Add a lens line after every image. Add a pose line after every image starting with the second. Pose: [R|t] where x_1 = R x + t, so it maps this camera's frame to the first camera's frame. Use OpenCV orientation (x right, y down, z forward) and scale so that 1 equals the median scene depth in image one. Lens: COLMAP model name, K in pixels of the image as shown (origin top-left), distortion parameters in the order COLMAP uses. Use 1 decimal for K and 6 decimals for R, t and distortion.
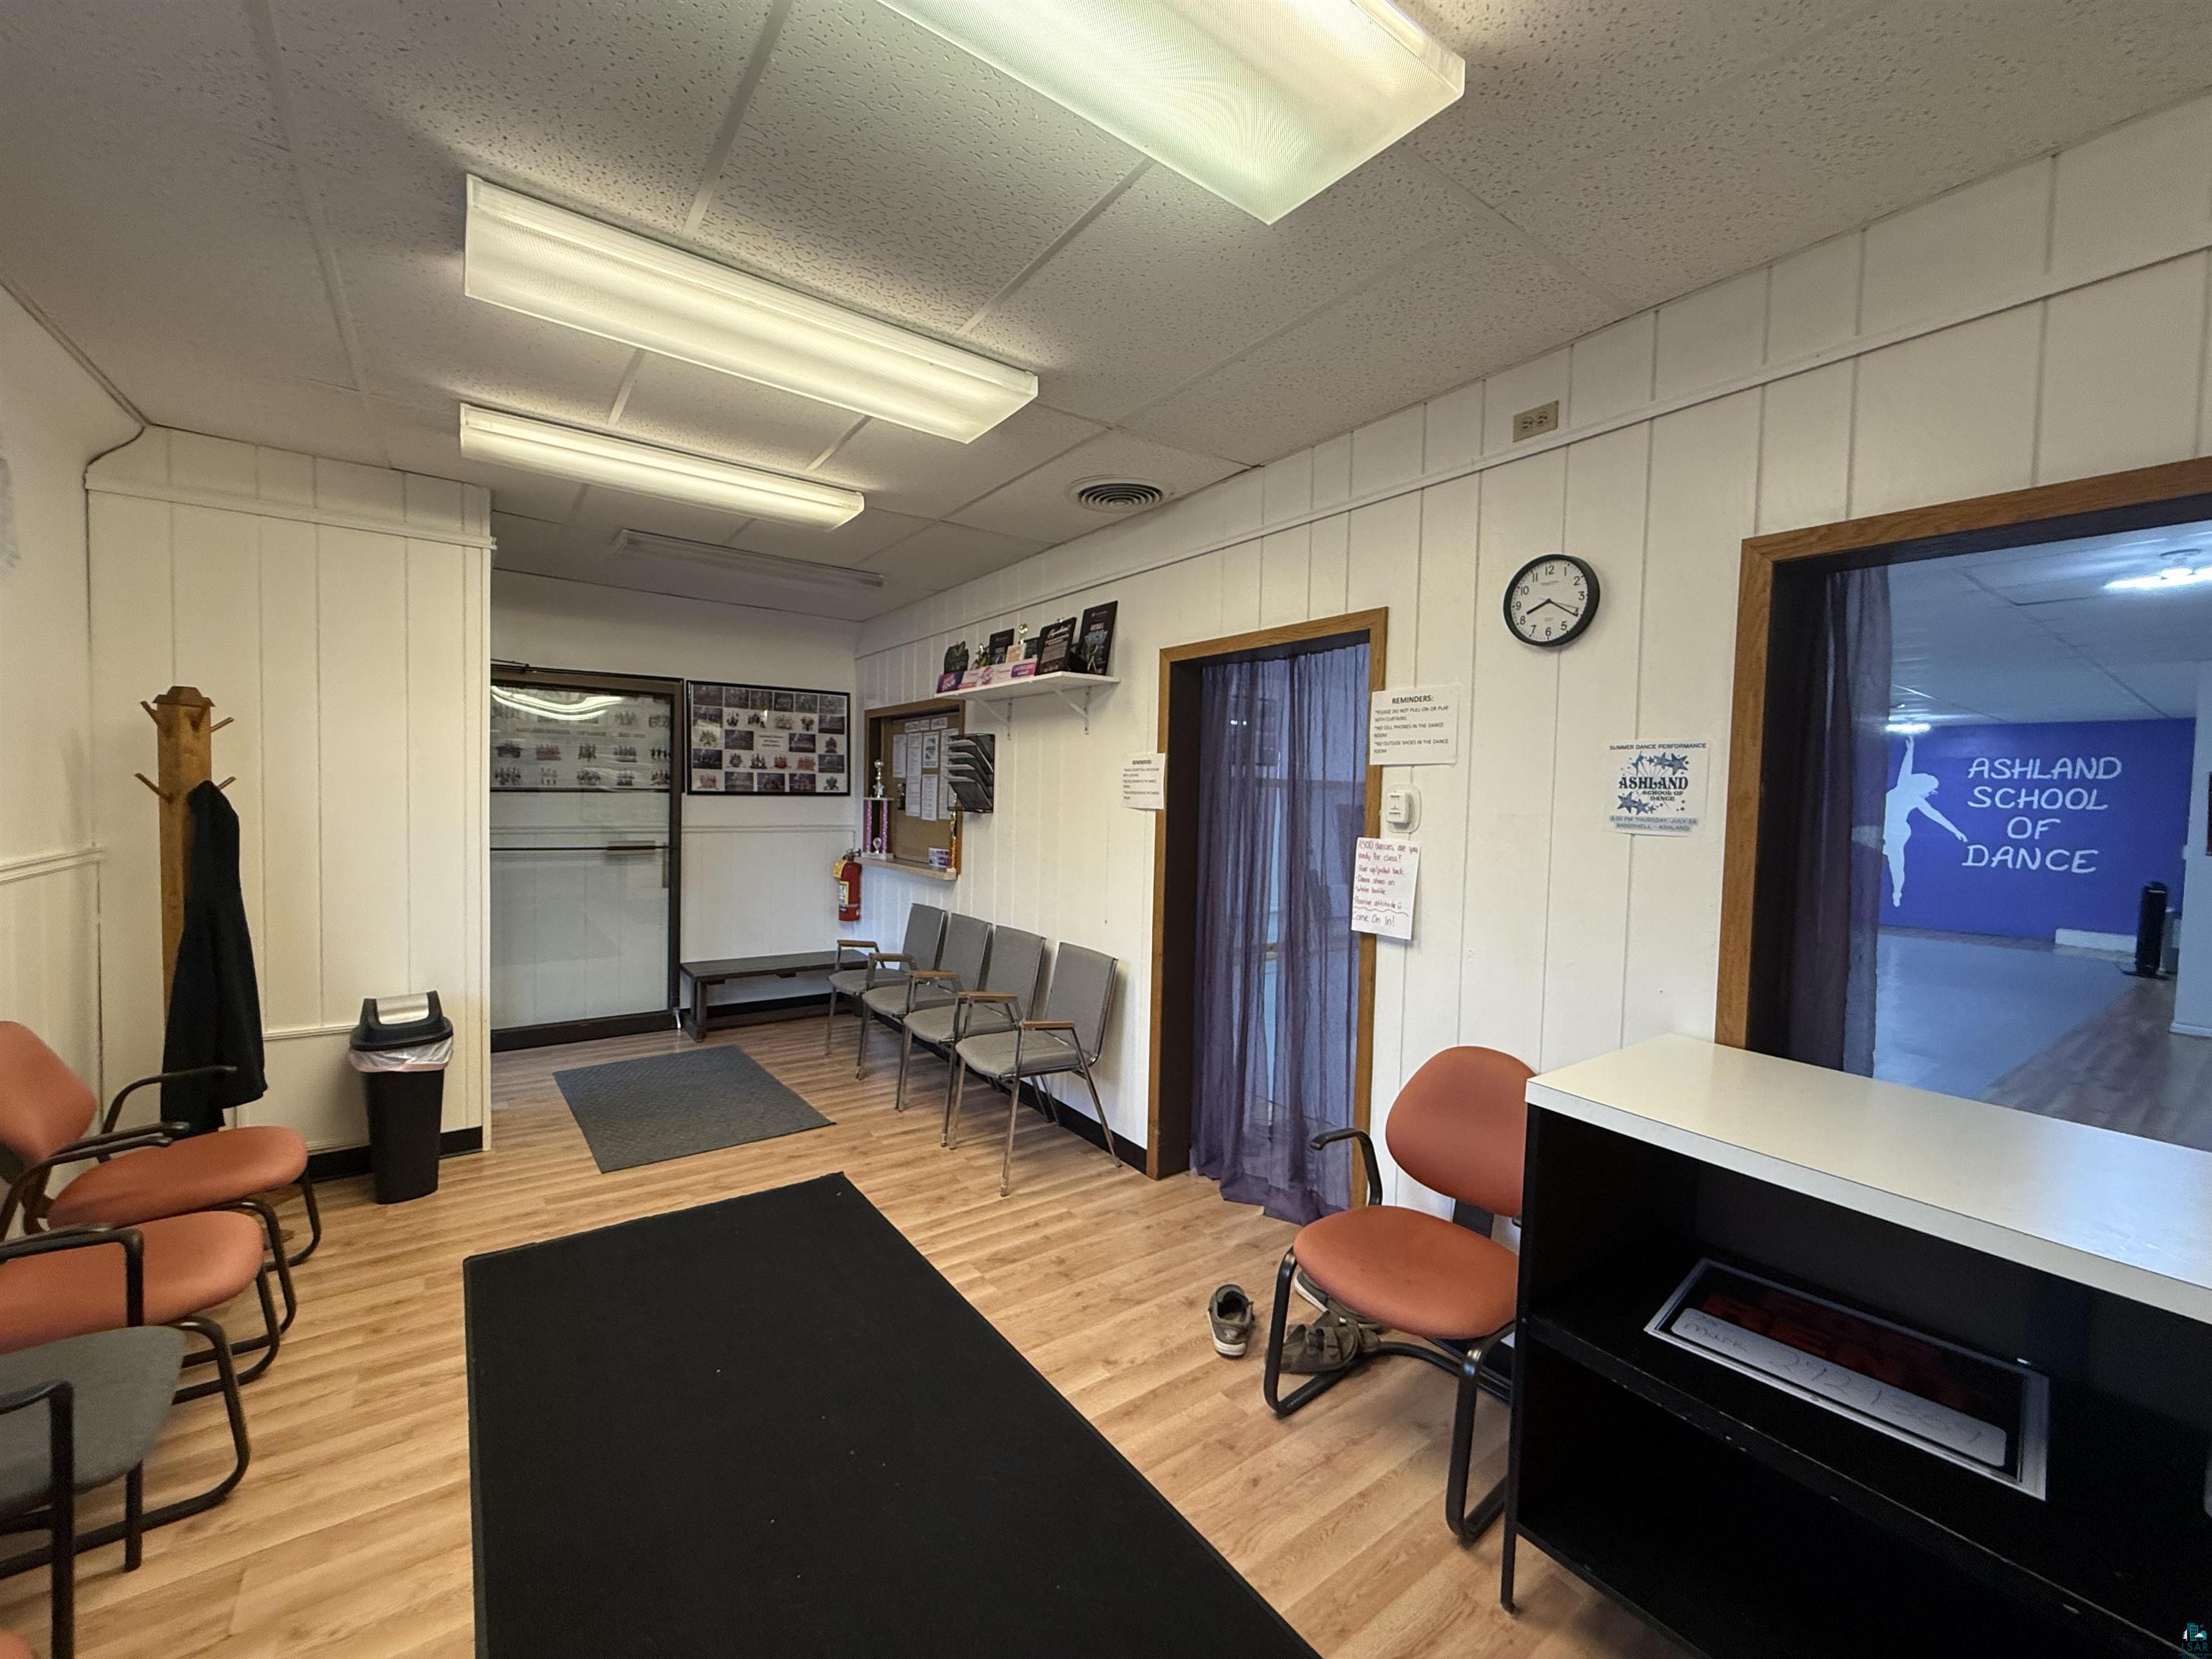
lens RADIAL K [[888.0, 0, 1103.5], [0, 888.0, 827.7], [0, 0, 1]] dist [-0.001776, 0.000784]
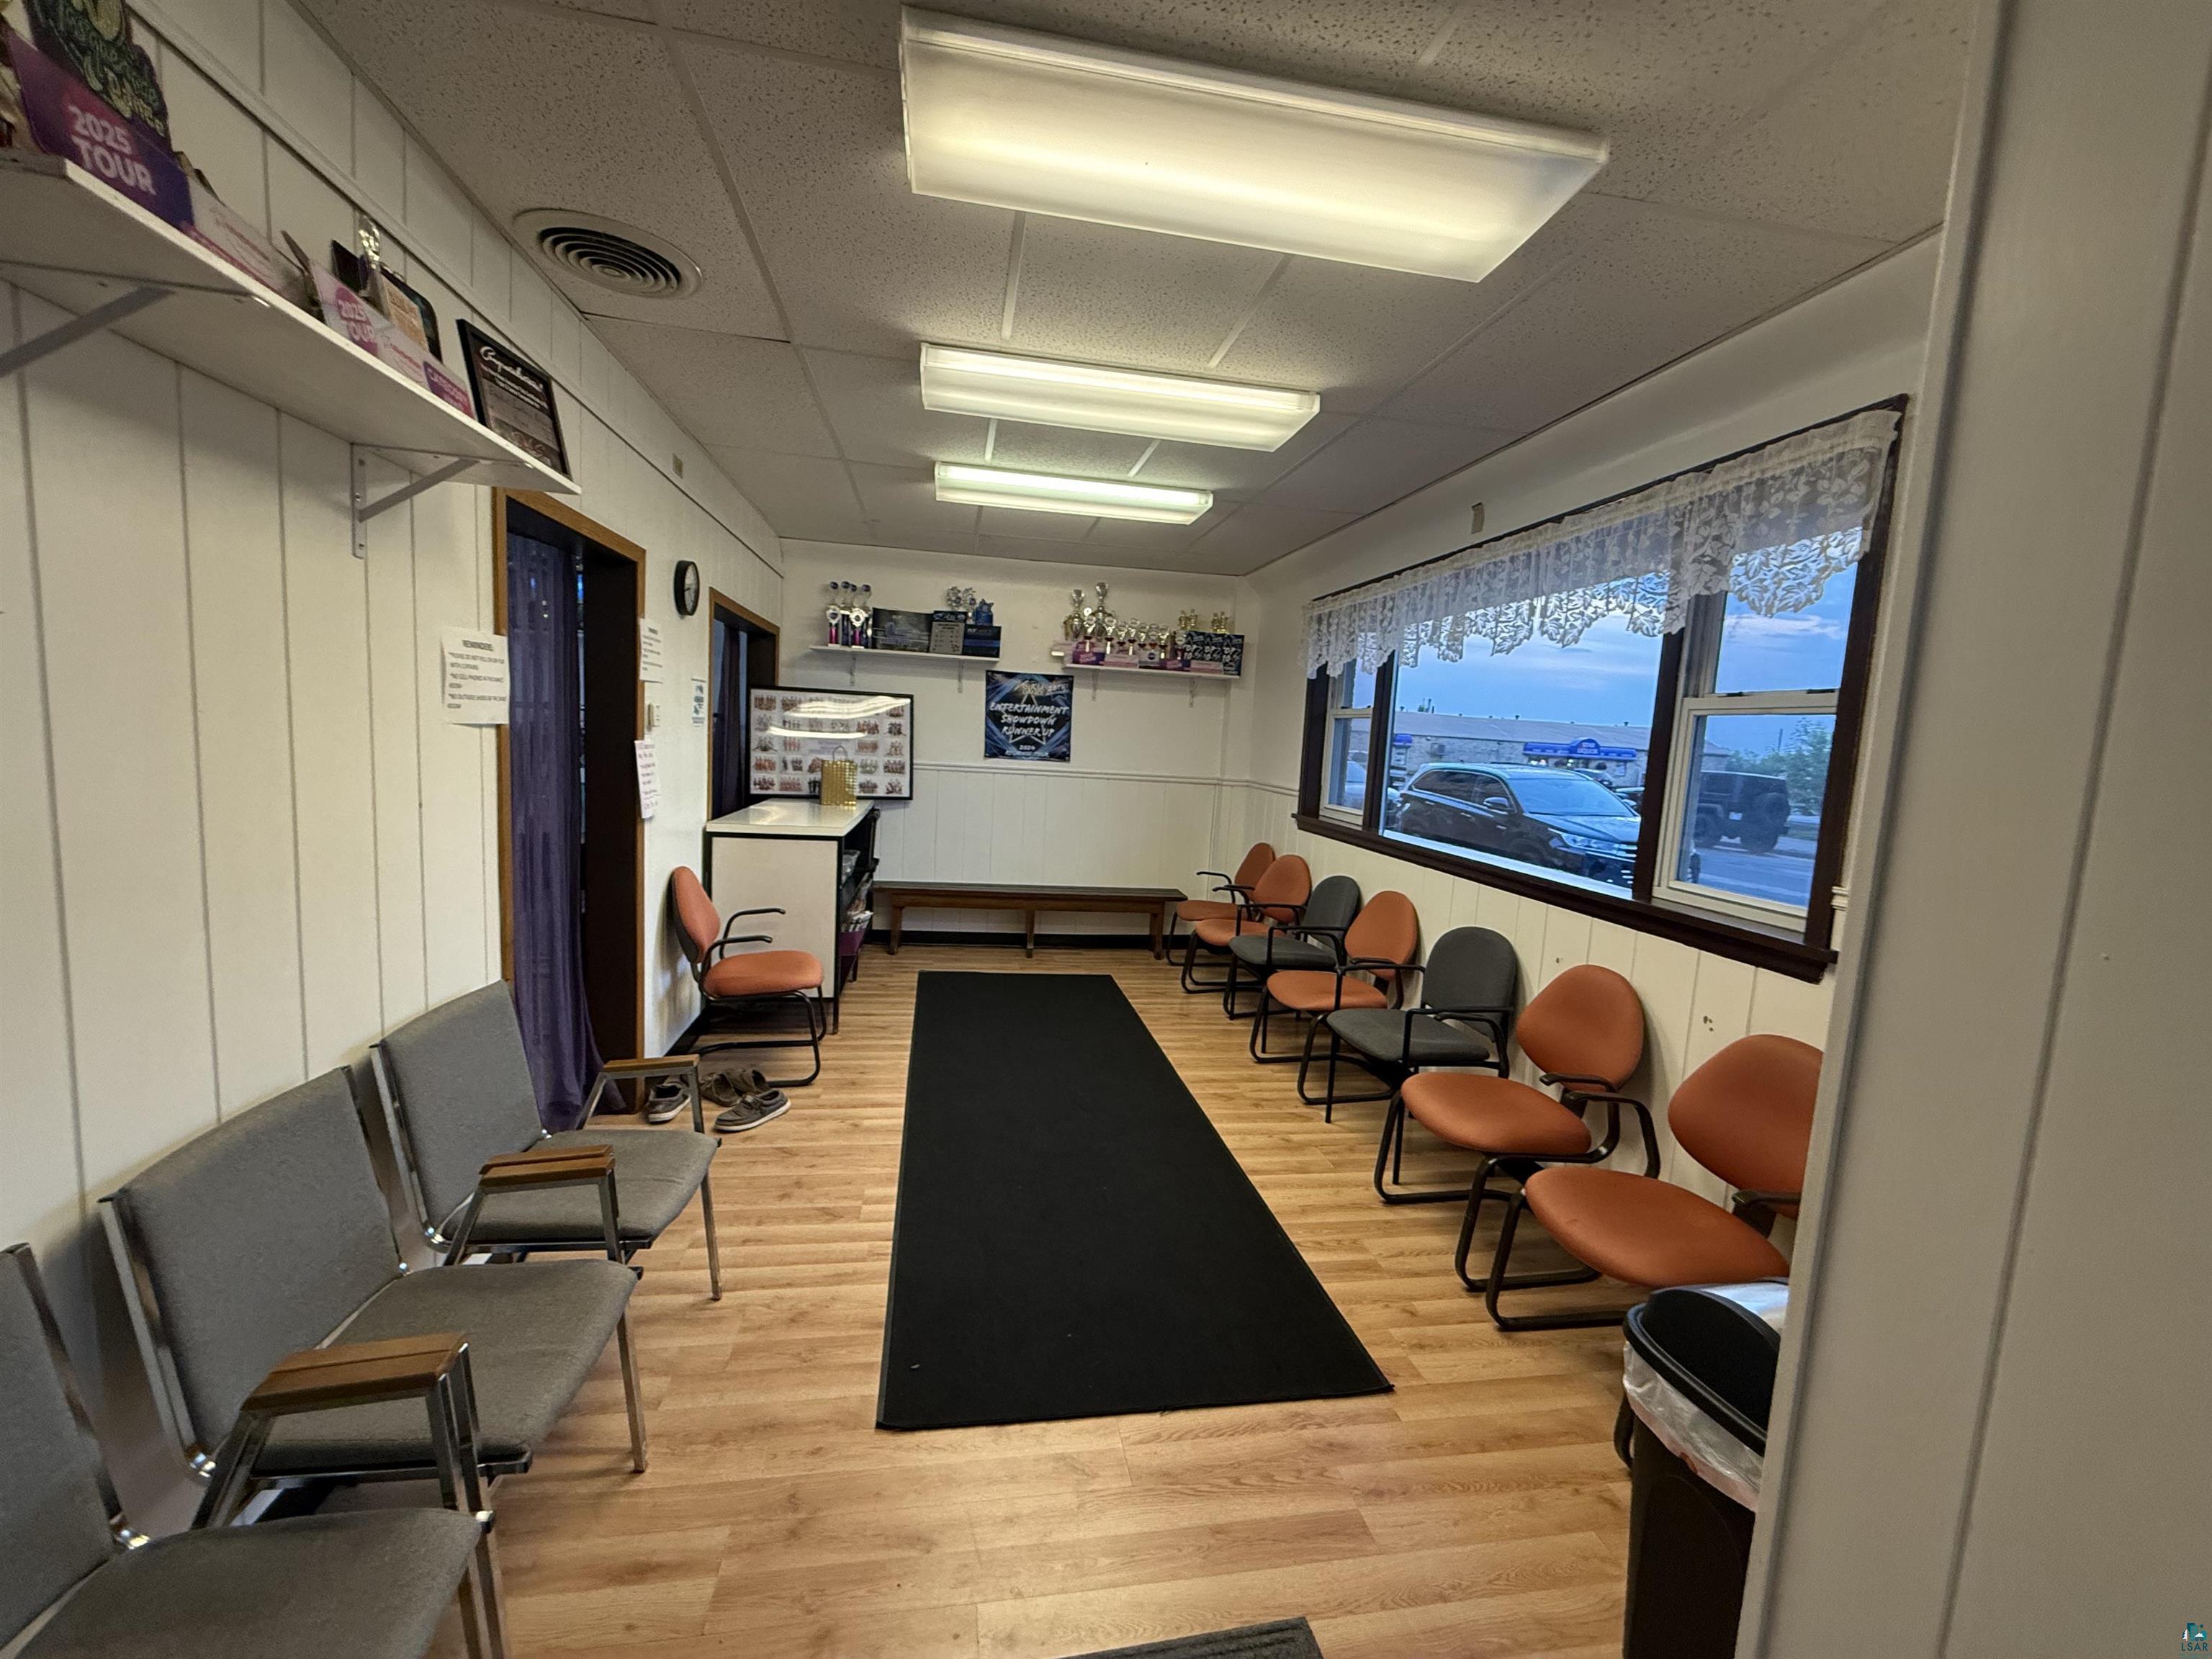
lens RADIAL K [[888.0, 0, 1103.5], [0, 888.0, 827.7], [0, 0, 1]] dist [-0.001776, 0.000784]
pose [[-0.894373, -0.122447, 0.430236, -0.648676], [-0.062659, 0.986616, 0.150541, -0.074051], [-0.442911, 0.107682, -0.890075, 1.472144]]
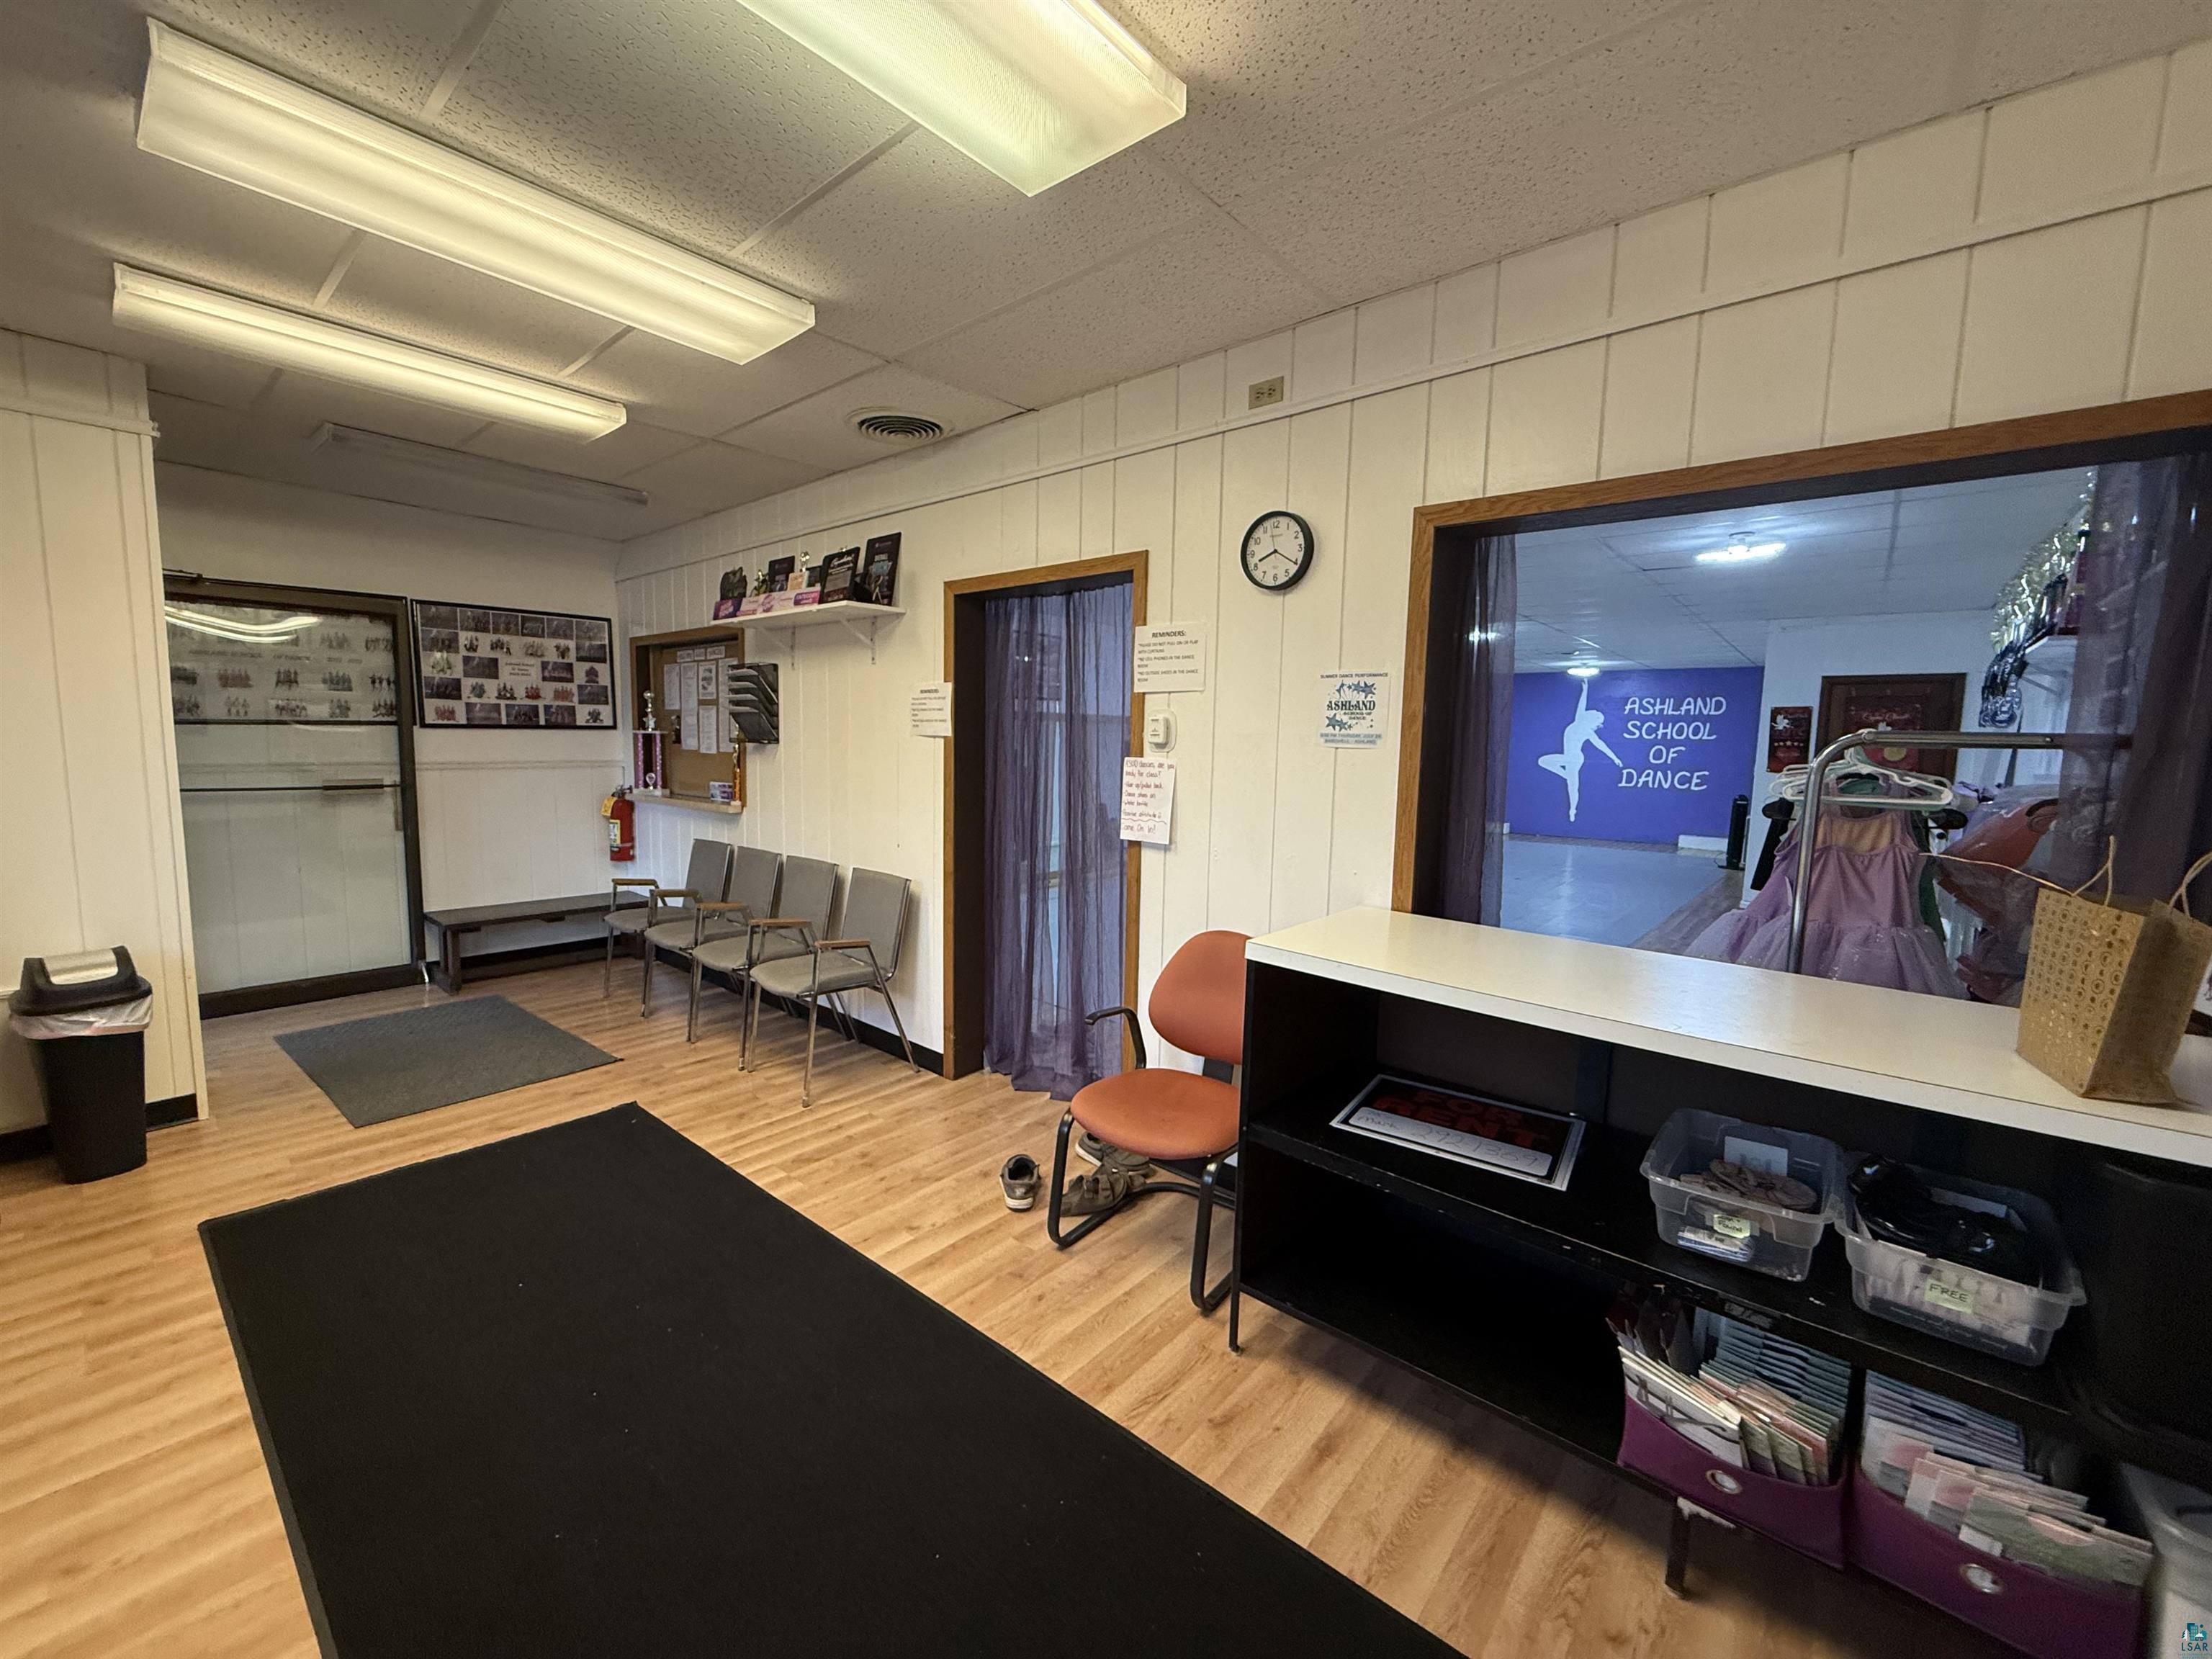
lens RADIAL K [[888.0, 0, 1103.5], [0, 888.0, 827.7], [0, 0, 1]] dist [-0.001776, 0.000784]
pose [[0.973244, -0.028009, 0.228059, 0.000059], [0.012359, 0.997487, 0.069763, 0.017427], [-0.229440, -0.065078, 0.971145, -0.078160]]
